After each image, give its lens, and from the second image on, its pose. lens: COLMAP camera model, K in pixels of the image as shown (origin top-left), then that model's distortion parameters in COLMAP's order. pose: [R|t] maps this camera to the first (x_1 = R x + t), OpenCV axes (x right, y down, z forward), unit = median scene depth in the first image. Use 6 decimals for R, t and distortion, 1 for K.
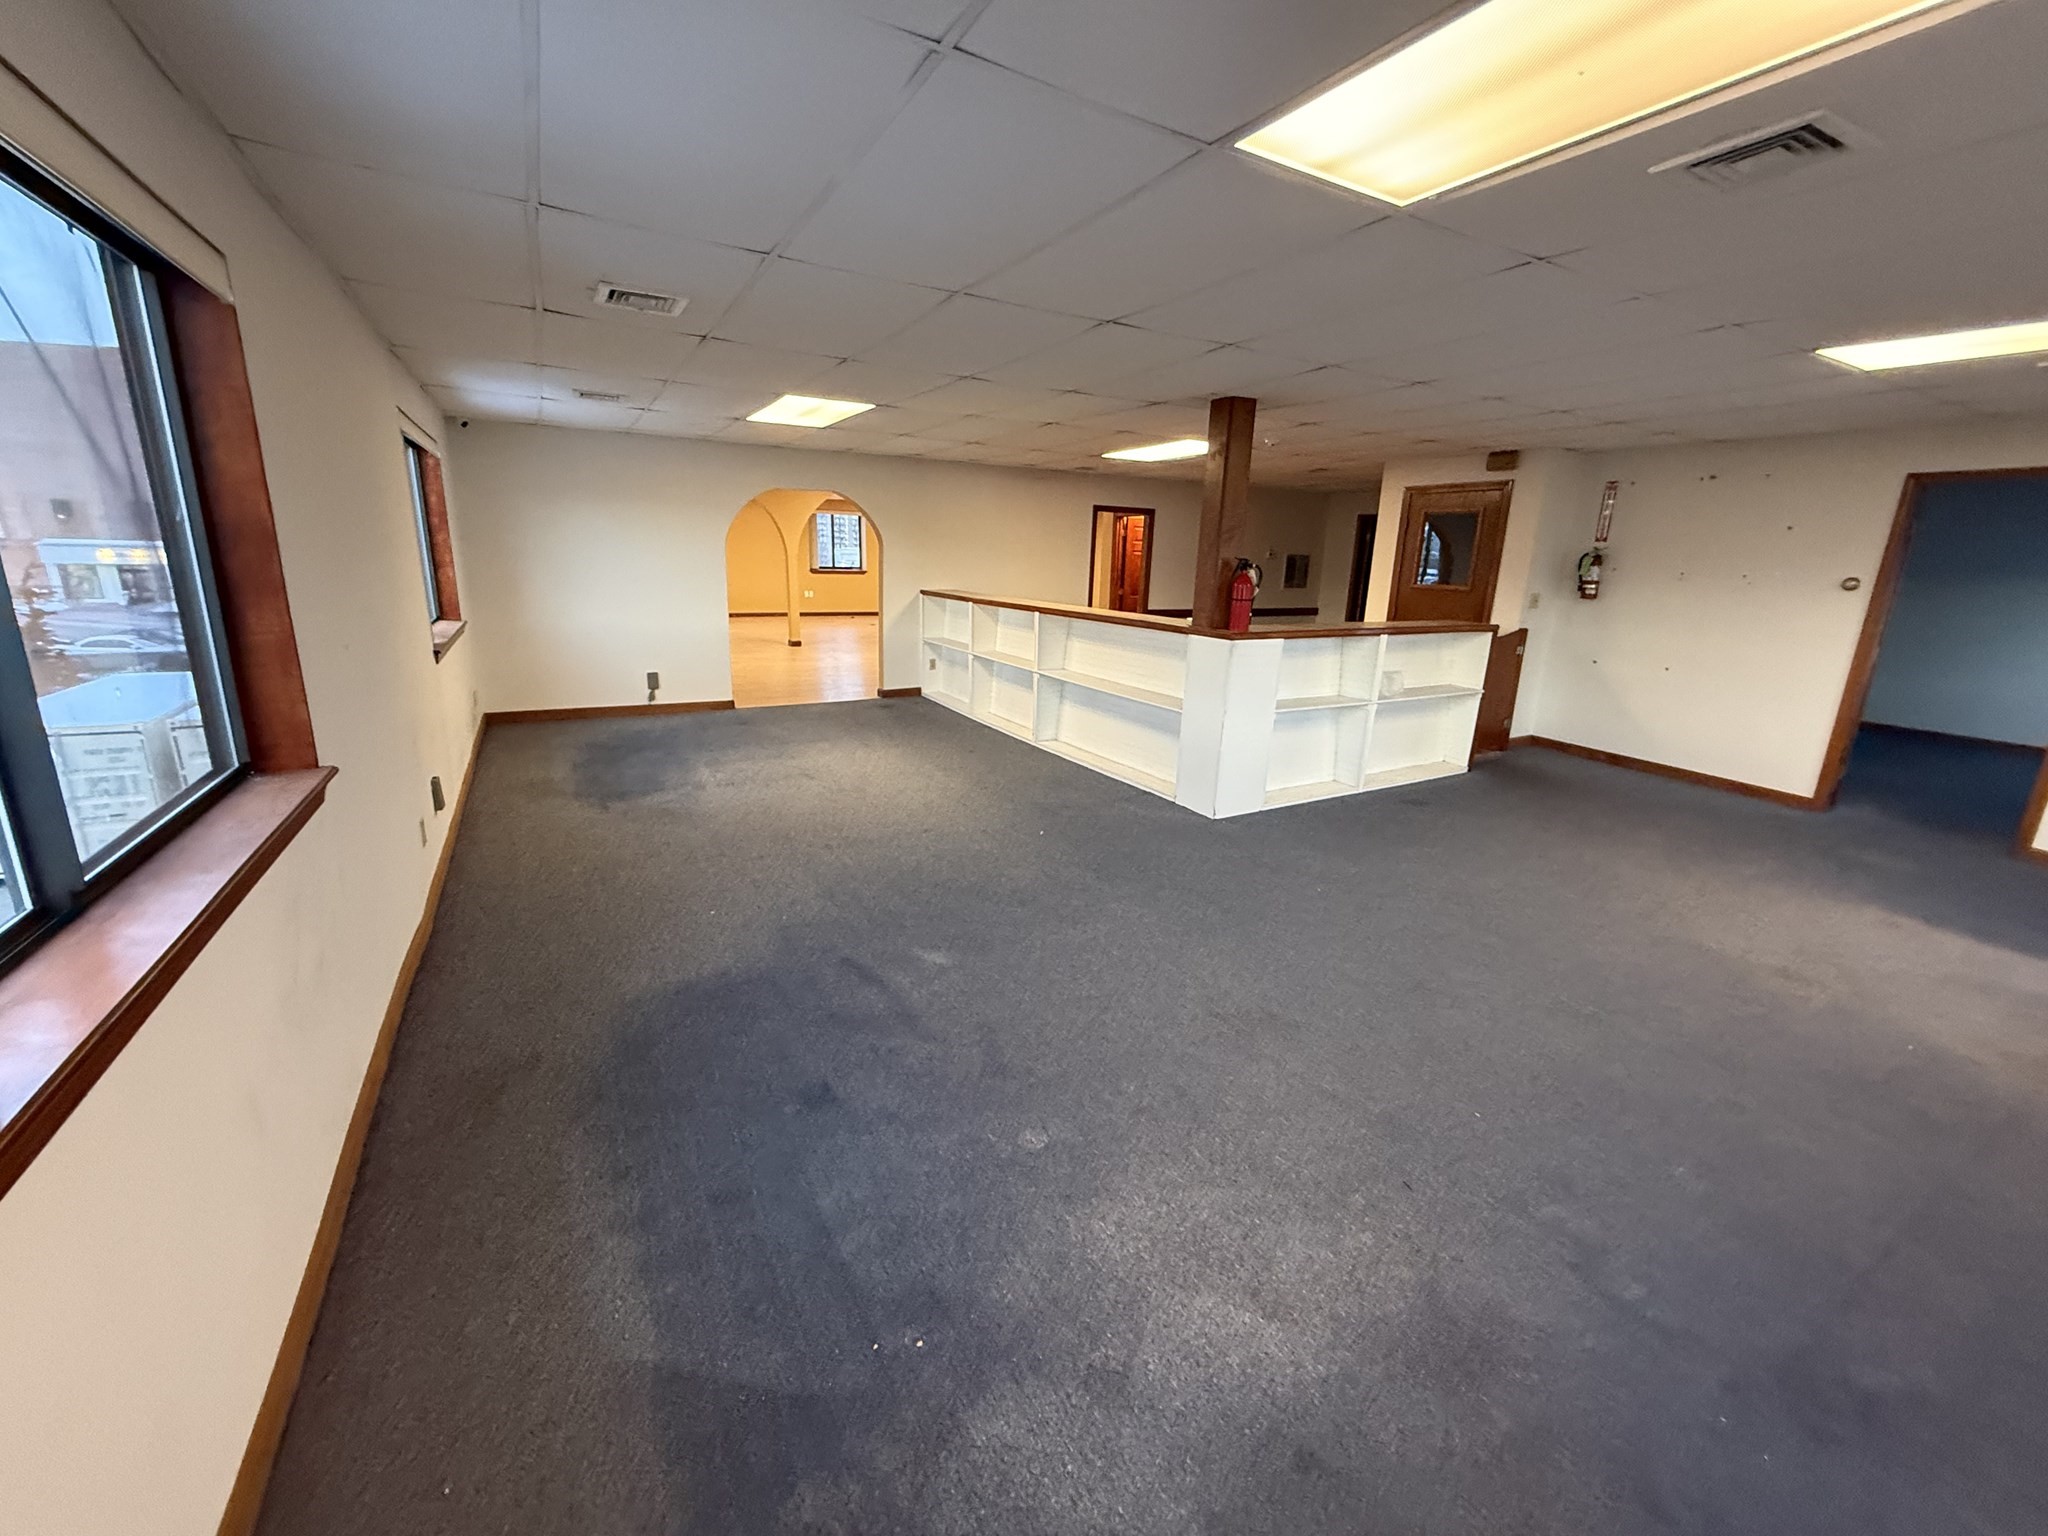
lens RADIAL K [[825.3, 0, 1024.0], [0, 825.3, 768.0], [0, 0, 1]] dist [0.000975, -0.000086]
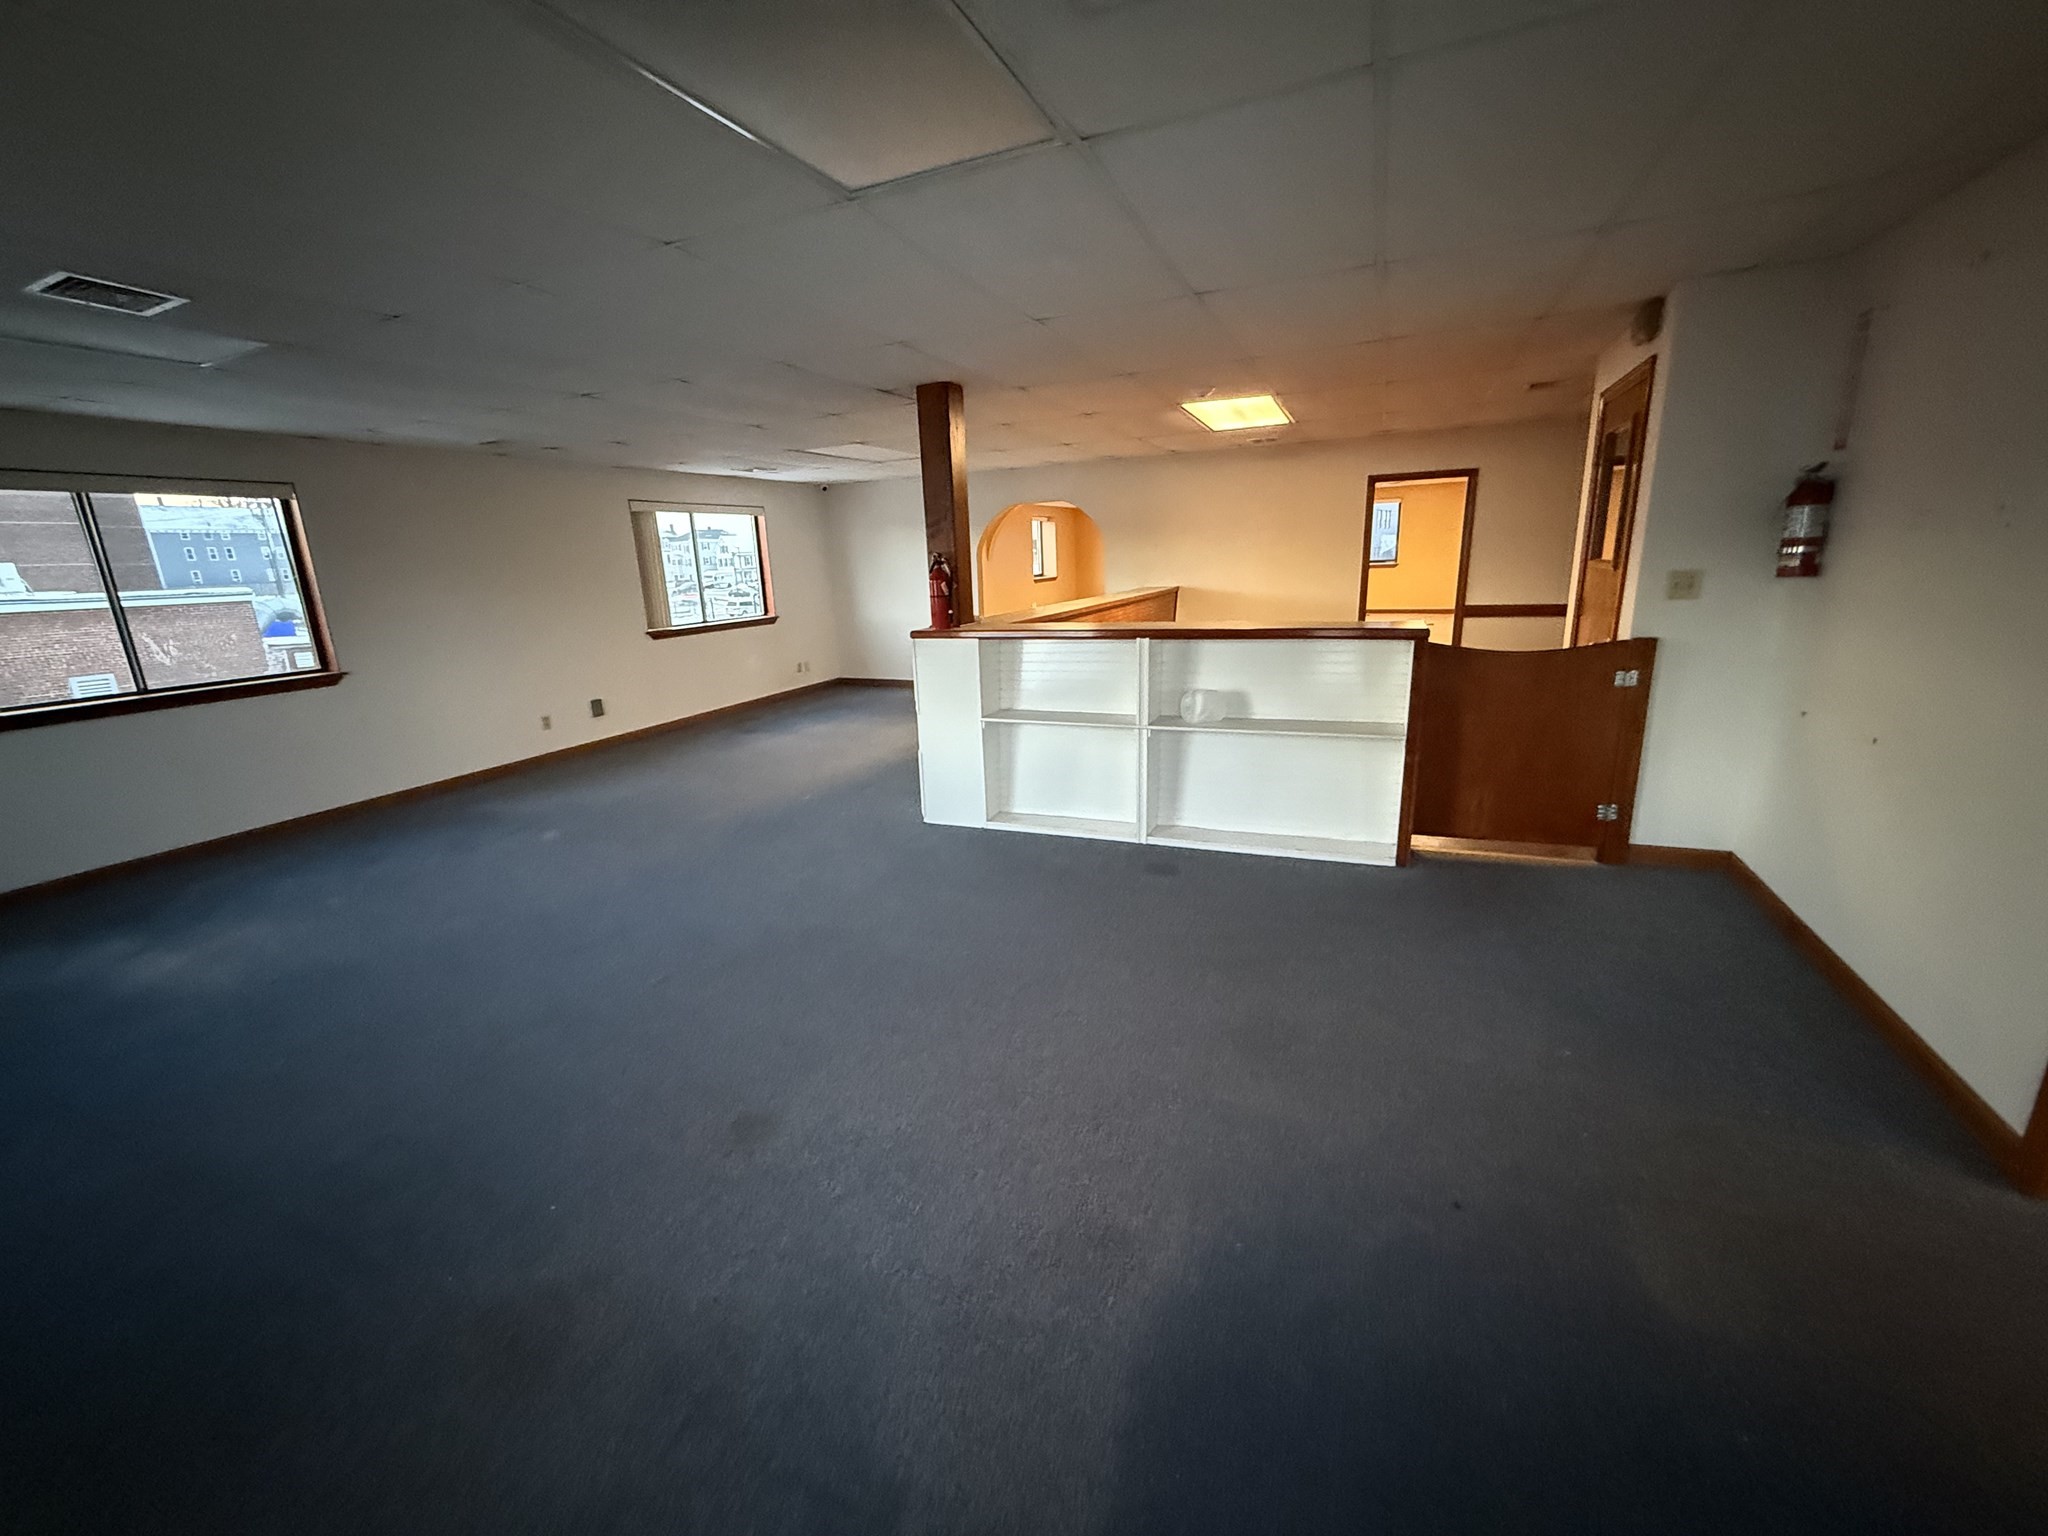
lens RADIAL K [[825.3, 0, 1024.0], [0, 825.3, 768.0], [0, 0, 1]] dist [0.000975, -0.000086]
pose [[0.596585, 0.148239, -0.788740, 0.796548], [-0.145613, 0.986475, 0.075263, -0.067868], [0.789229, 0.069950, 0.610102, 0.370407]]
